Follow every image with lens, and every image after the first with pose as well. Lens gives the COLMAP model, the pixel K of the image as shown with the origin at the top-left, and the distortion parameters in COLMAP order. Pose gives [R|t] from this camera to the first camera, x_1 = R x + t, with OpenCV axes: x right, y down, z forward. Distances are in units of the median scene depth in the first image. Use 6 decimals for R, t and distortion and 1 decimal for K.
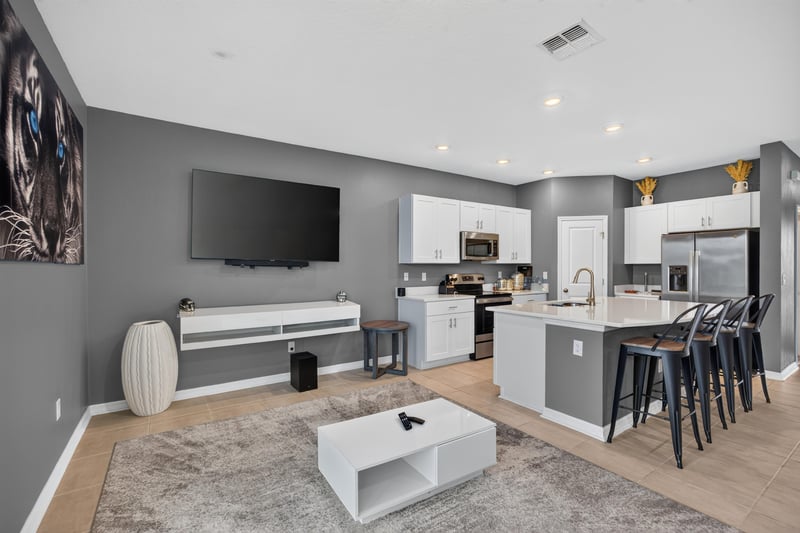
lens RADIAL K [[359.2, 0, 401.7], [0, 359.2, 267.6], [0, 0, 1]] dist [-0.022446, 0.013221]
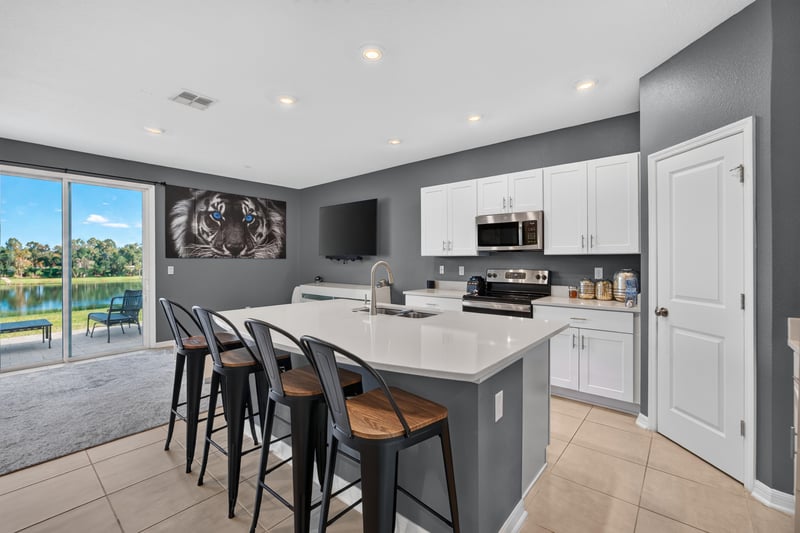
lens RADIAL K [[346.3, 0, 398.7], [0, 346.3, 258.3], [0, 0, 1]] dist [-0.018850, 0.000168]
pose [[0.274020, -0.001931, -0.961722, 0.962380], [-0.001036, 0.999997, -0.002303, -0.004186], [0.961723, 0.001628, 0.274017, 0.679649]]
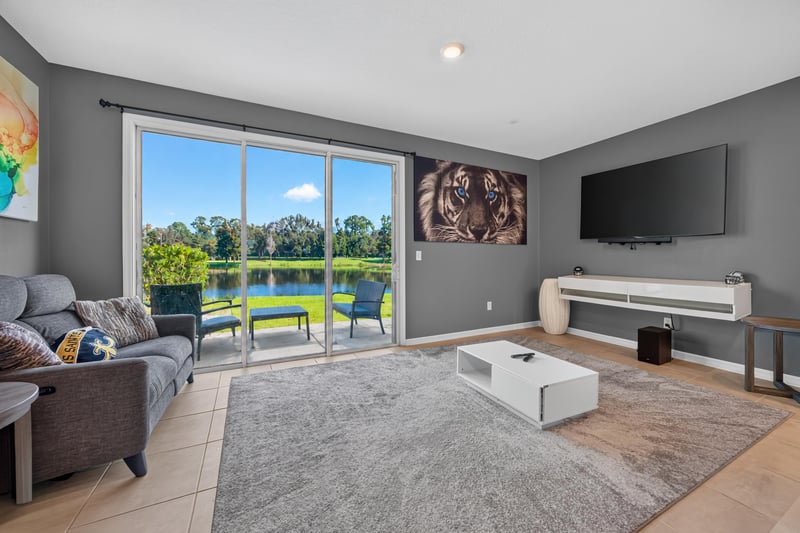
lens RADIAL K [[319.3, 0, 415.5], [0, 319.3, 255.0], [0, 0, 1]] dist [-0.001851, 0.000065]
pose [[-0.092189, -0.002132, -0.995739, 0.568764], [-0.004735, 0.999987, -0.001703, 0.034034], [0.995730, 0.004558, -0.092198, 0.343120]]
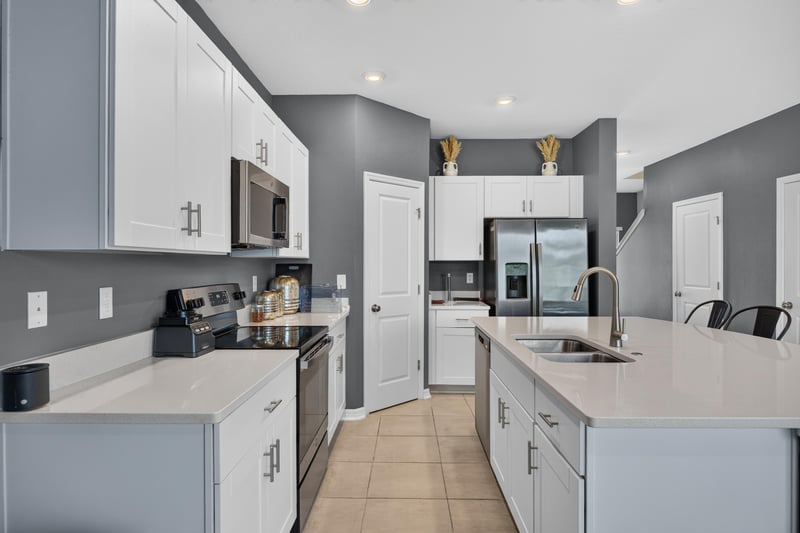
lens RADIAL K [[438.5, 0, 400.2], [0, 438.5, 263.5], [0, 0, 1]] dist [-0.001685, 0.000211]
pose [[0.571247, 0.001712, 0.820776, -0.086636], [0.003164, 0.999986, -0.004288, -0.001533], [-0.820772, 0.005046, 0.571234, 0.715916]]
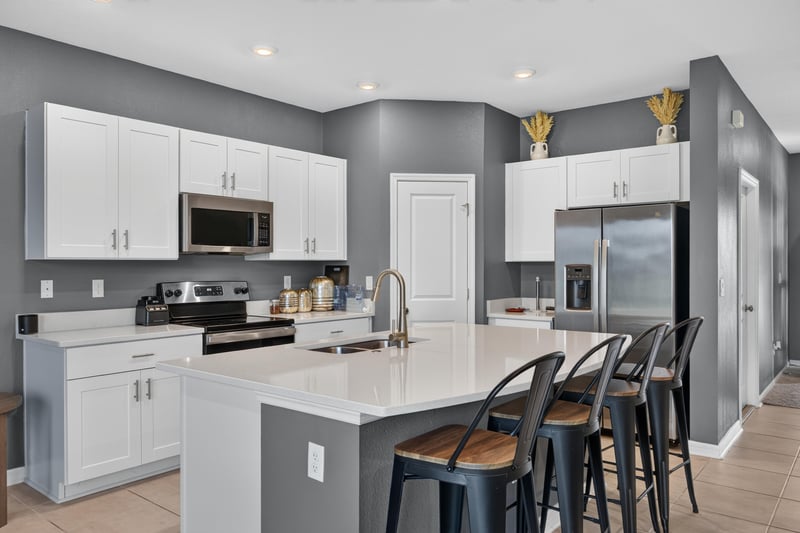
lens RADIAL K [[588.7, 0, 402.1], [0, 588.7, 262.9], [0, 0, 1]] dist [-0.002322, 0.003894]
pose [[0.954941, 0.001634, 0.296791, 0.235037], [0.000605, 0.999972, -0.007449, -0.001491], [-0.296795, 0.007293, 0.954913, 0.189535]]
